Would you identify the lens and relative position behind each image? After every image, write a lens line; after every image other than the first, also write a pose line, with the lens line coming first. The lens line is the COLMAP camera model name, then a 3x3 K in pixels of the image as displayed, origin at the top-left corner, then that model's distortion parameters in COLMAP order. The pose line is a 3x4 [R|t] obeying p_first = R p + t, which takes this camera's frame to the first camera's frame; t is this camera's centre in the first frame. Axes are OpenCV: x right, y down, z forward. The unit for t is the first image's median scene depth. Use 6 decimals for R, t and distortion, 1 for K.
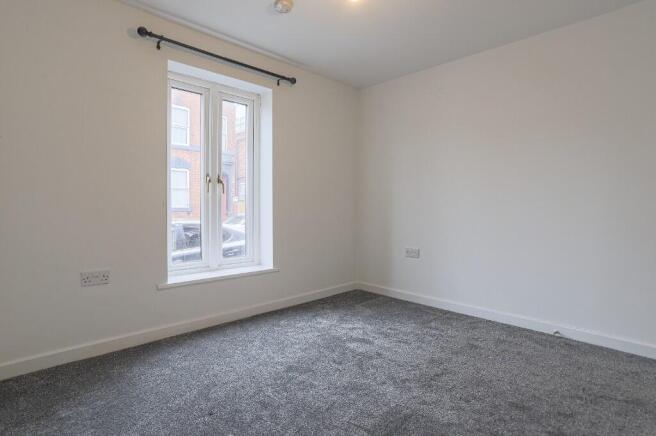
lens RADIAL K [[340.0, 0, 327.3], [0, 340.0, 207.7], [0, 0, 1]] dist [-0.063285, 0.035961]
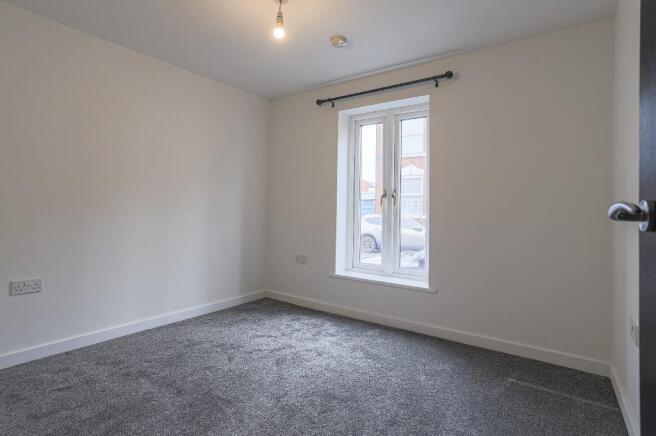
lens RADIAL K [[340.0, 0, 327.3], [0, 340.0, 207.7], [0, 0, 1]] dist [-0.063285, 0.035961]
pose [[0.163664, -0.002379, -0.986513, 0.783298], [-0.019865, 0.999786, -0.005707, -0.032617], [0.986316, 0.020531, 0.163582, 0.643213]]
